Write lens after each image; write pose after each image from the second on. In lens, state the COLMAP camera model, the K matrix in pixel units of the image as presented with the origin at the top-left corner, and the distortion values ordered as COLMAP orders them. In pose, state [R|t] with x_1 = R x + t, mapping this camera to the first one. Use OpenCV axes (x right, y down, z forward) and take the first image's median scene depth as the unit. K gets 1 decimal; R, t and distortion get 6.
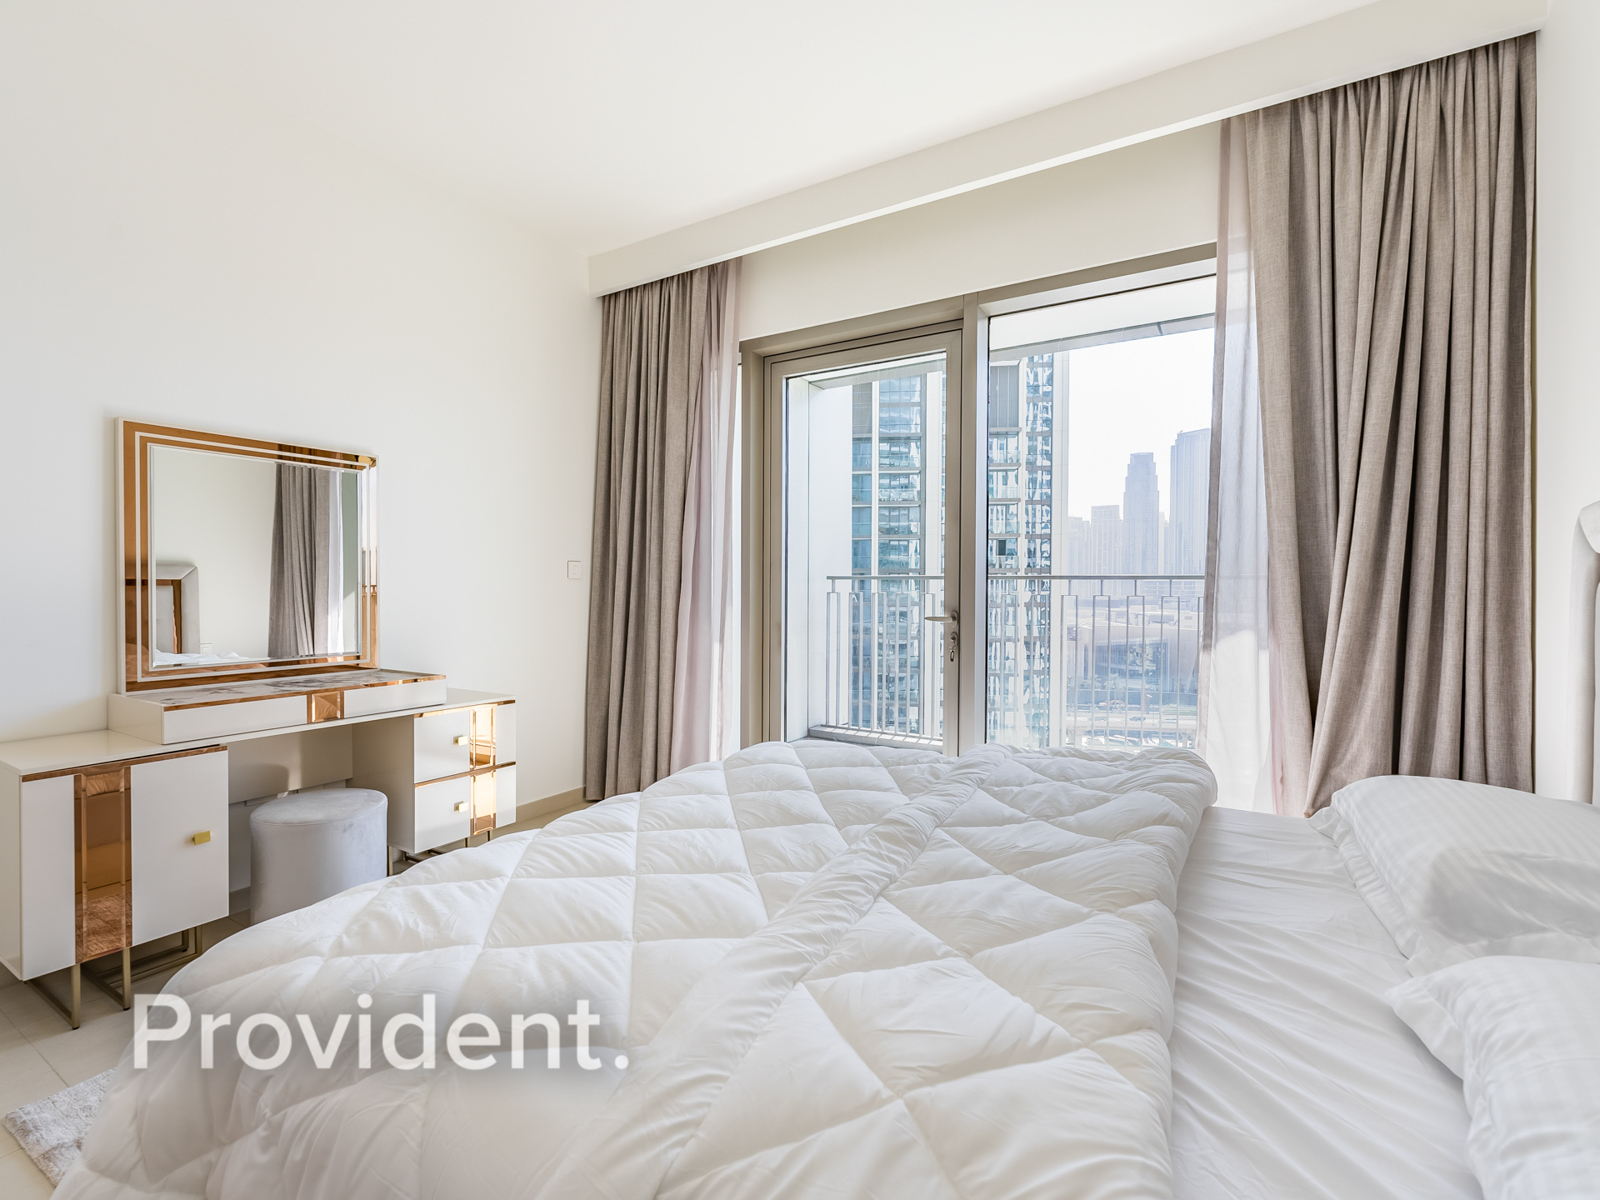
lens RADIAL K [[740.9, 0, 787.2], [0, 740.9, 603.6], [0, 0, 1]] dist [-0.000240, -0.001069]
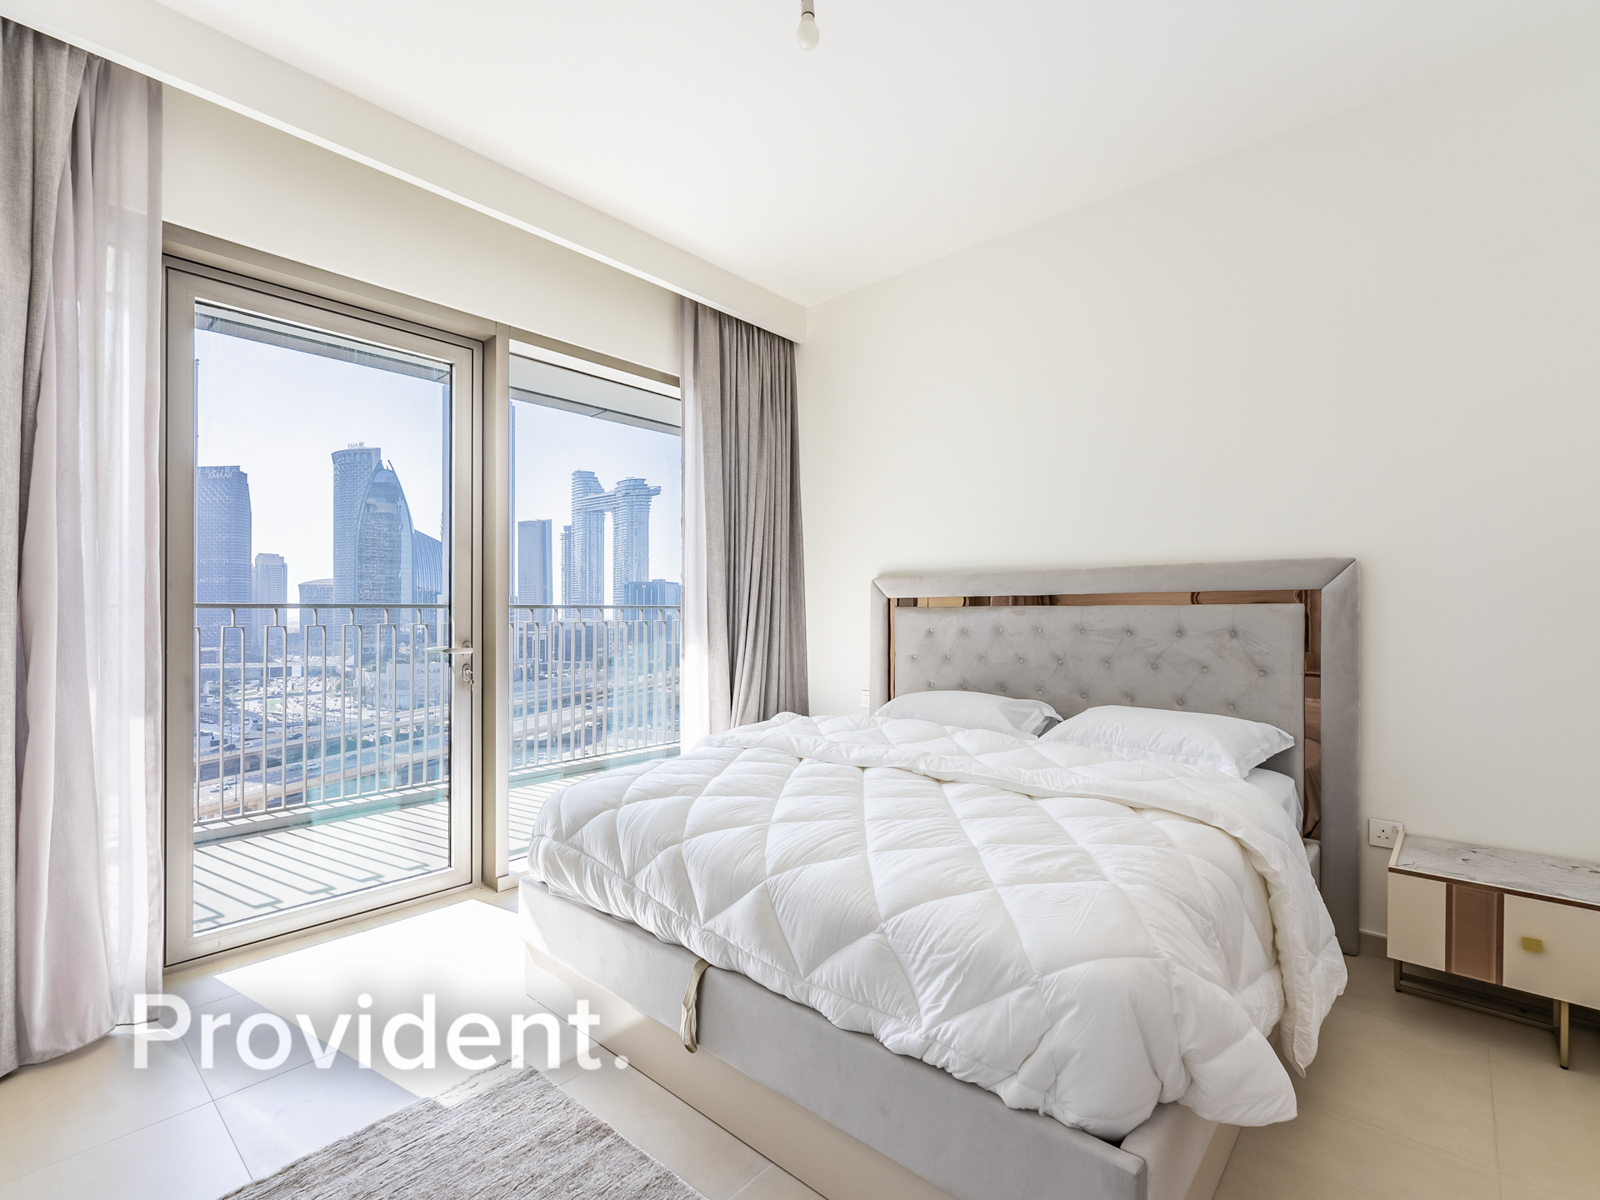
lens RADIAL K [[731.4, 0, 781.5], [0, 731.4, 627.0], [0, 0, 1]] dist [-0.001405, -0.000085]
pose [[0.178019, -0.026557, 0.983669, -0.868682], [0.033083, 0.999232, 0.020990, -0.021855], [-0.983471, 0.028806, 0.178761, 0.594753]]
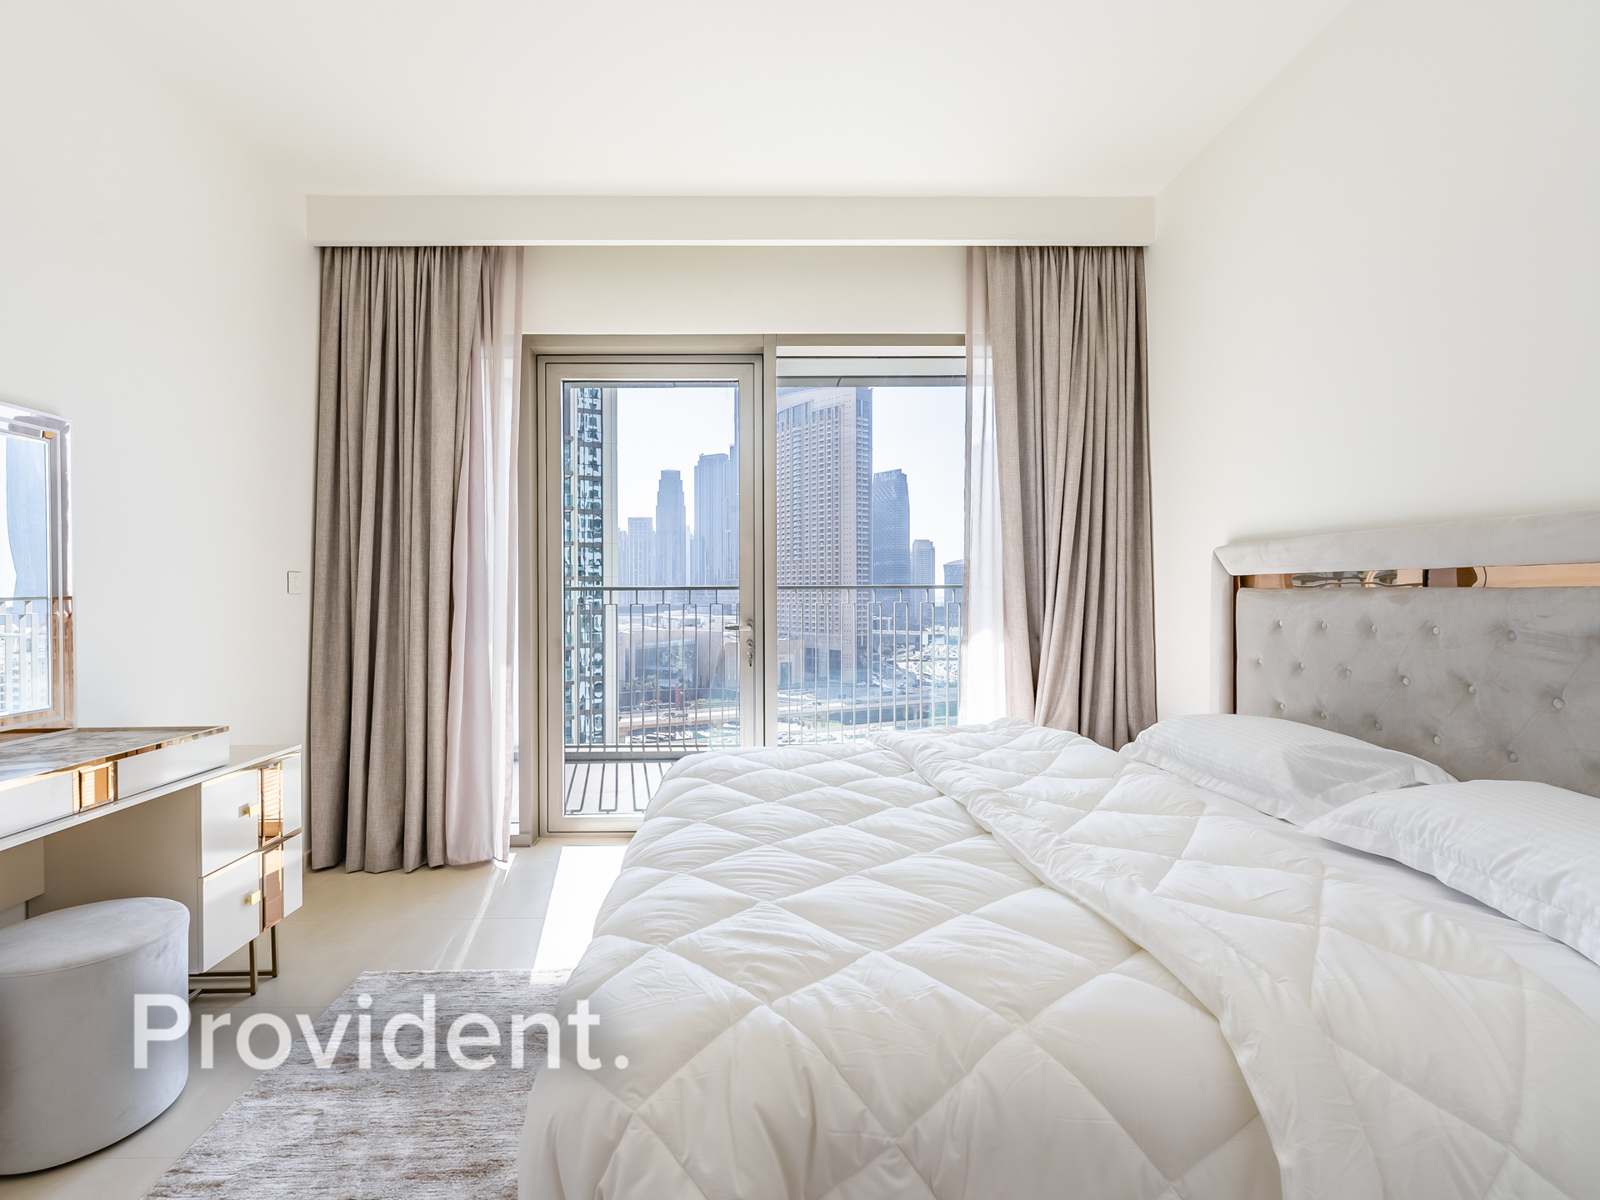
lens RADIAL K [[740.9, 0, 787.2], [0, 740.9, 603.6], [0, 0, 1]] dist [-0.000240, -0.001069]
pose [[0.841092, -0.017879, 0.540597, -0.439386], [0.023394, 0.999721, -0.003333, -0.012782], [-0.540386, 0.015450, 0.841275, 0.070707]]
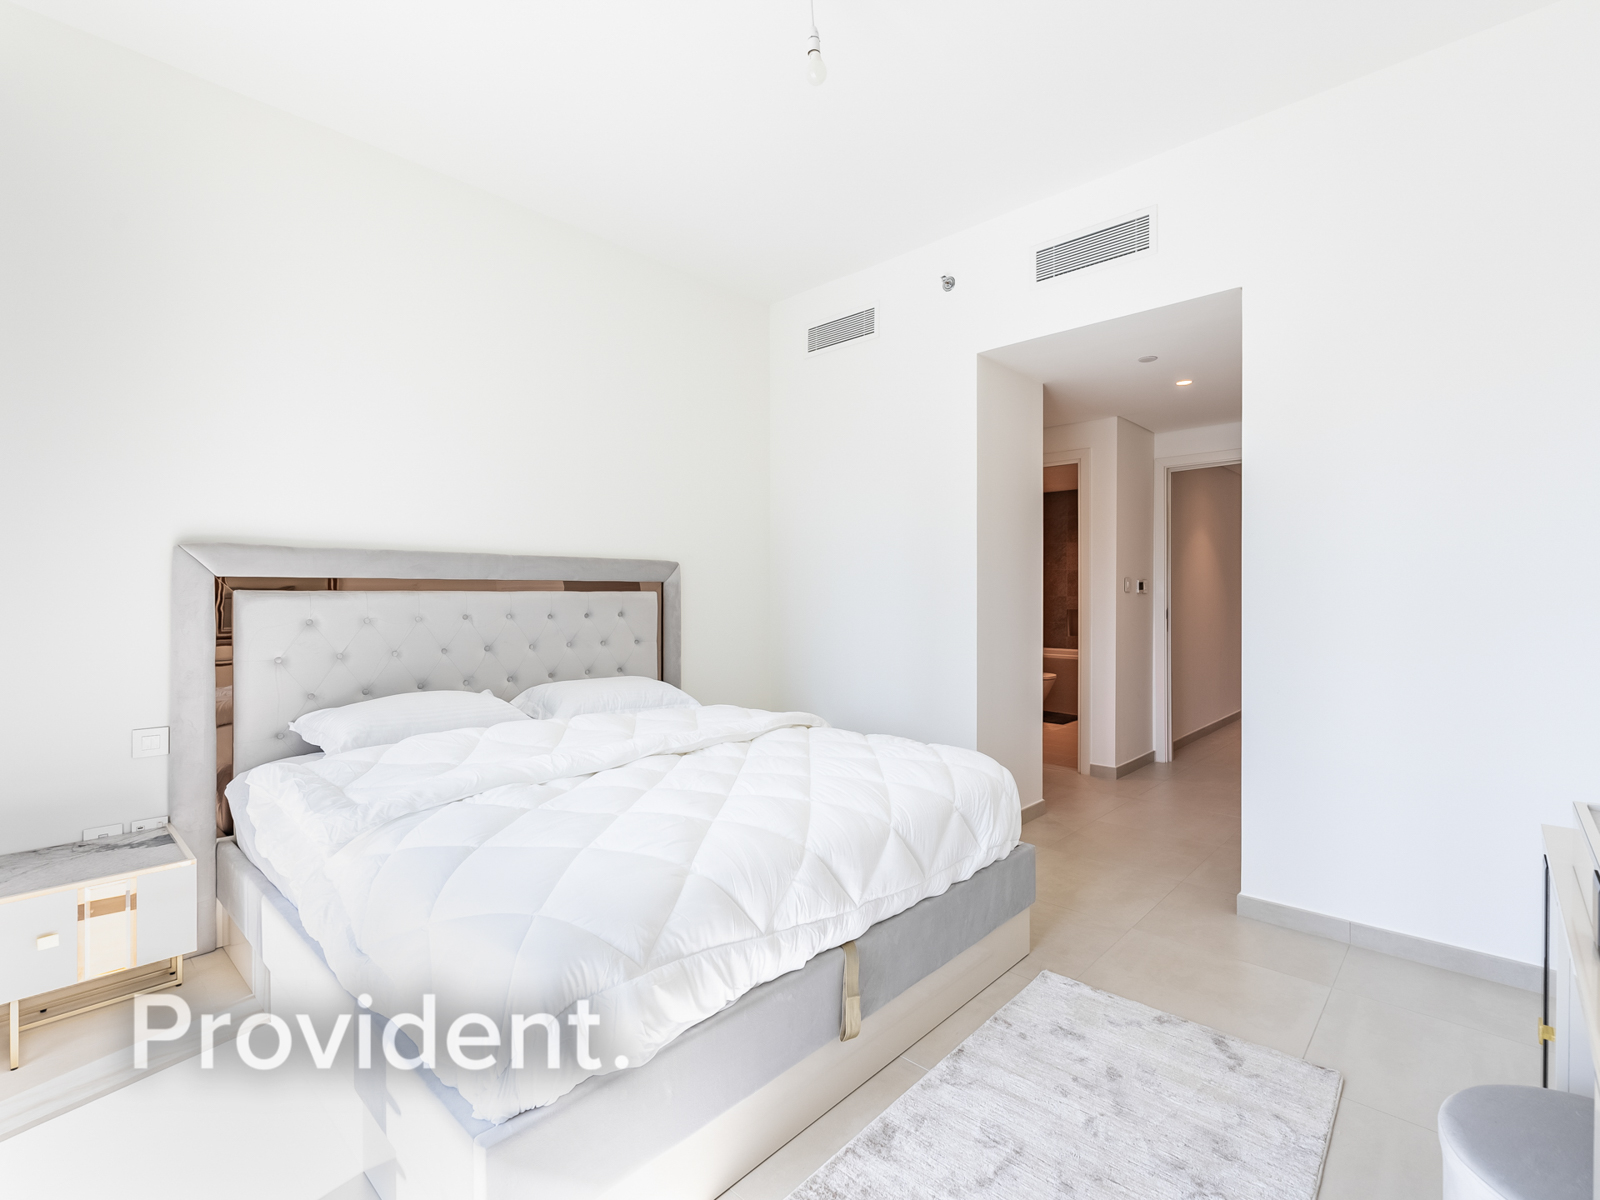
lens RADIAL K [[740.9, 0, 787.2], [0, 740.9, 603.6], [0, 0, 1]] dist [-0.000240, -0.001069]
pose [[-0.981168, -0.002971, 0.193134, -0.246813], [0.003448, 0.999453, 0.032892, -0.034239], [-0.193126, 0.032939, -0.980621, 1.531449]]
